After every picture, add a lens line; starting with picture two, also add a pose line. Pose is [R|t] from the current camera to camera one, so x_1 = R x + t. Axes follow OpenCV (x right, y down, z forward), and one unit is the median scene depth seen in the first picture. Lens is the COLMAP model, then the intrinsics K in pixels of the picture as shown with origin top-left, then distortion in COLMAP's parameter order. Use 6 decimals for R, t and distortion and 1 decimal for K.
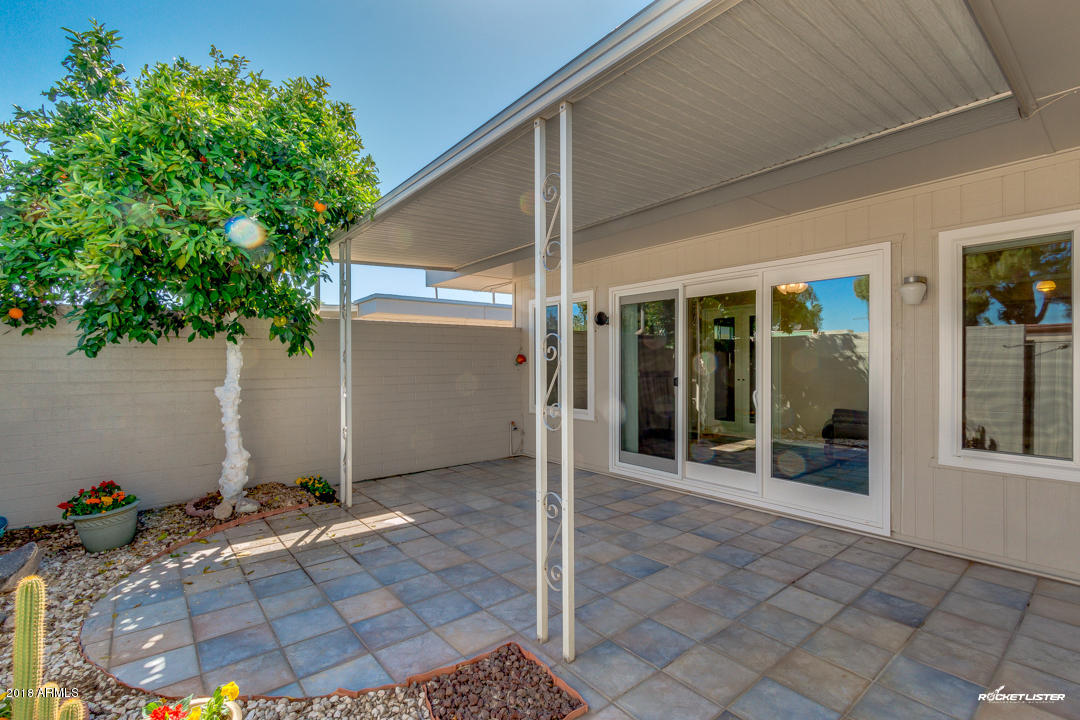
lens RADIAL K [[493.5, 0, 545.1], [0, 493.5, 362.2], [0, 0, 1]] dist [0.002212, -0.000318]
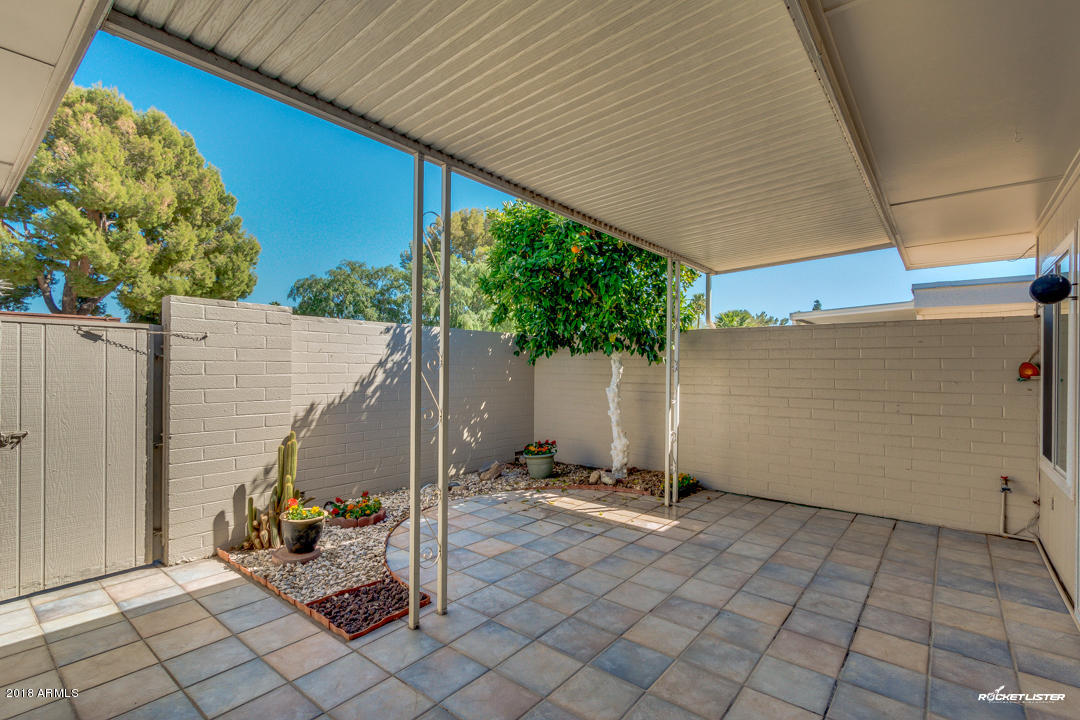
lens RADIAL K [[493.5, 0, 541.8], [0, 493.5, 355.4], [0, 0, 1]] dist [0.002212, -0.000318]
pose [[0.204507, -0.016604, -0.978724, 0.762806], [-0.011749, 0.999742, -0.019415, -0.013641], [0.978795, 0.015469, 0.204260, 0.633725]]
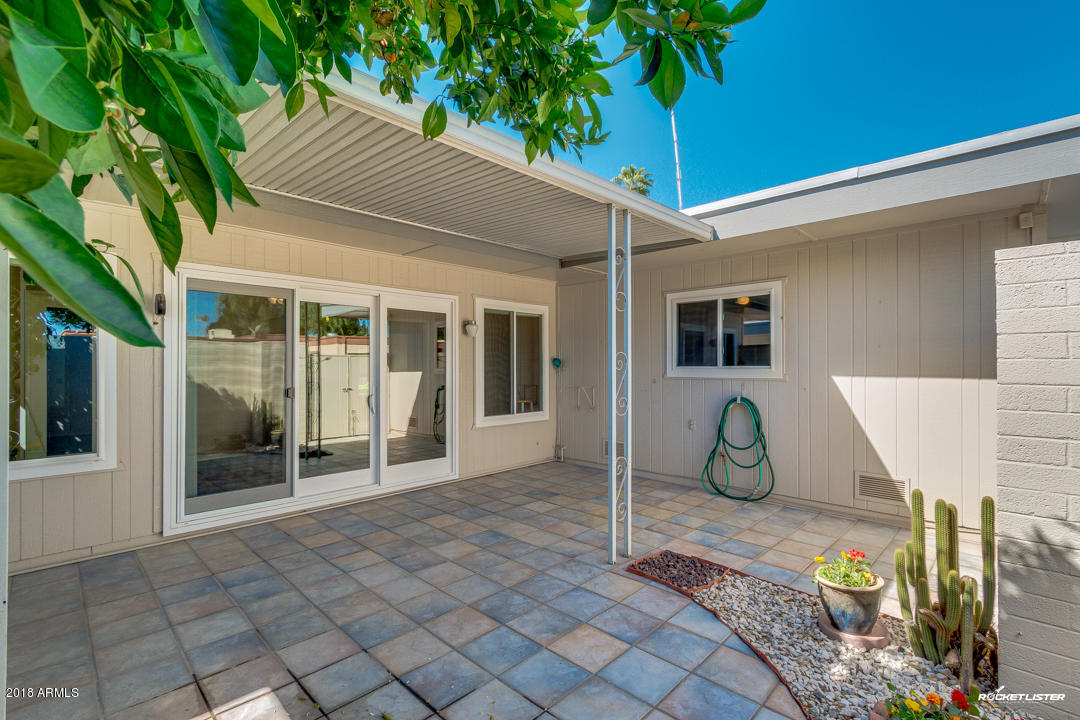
lens RADIAL K [[493.5, 0, 543.9], [0, 493.5, 367.4], [0, 0, 1]] dist [0.002212, -0.000318]
pose [[-0.119350, 0.003185, 0.992847, -0.917041], [0.003240, 0.999991, -0.002818, -0.005855], [-0.992847, 0.002881, -0.119359, 0.883572]]
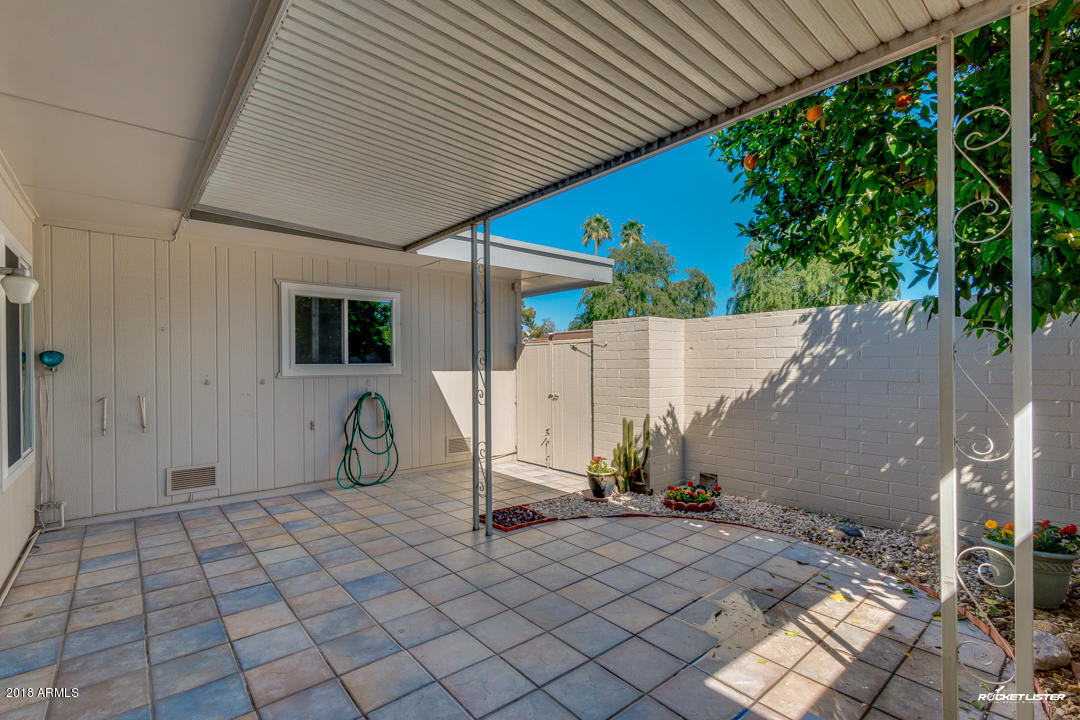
lens RADIAL K [[493.5, 0, 548.8], [0, 493.5, 363.2], [0, 0, 1]] dist [0.002212, -0.000318]
pose [[-0.999508, 0.010652, -0.029509, -0.105759], [0.010672, 0.999943, -0.000519, -0.005460], [0.029502, -0.000833, -0.999564, 1.711550]]
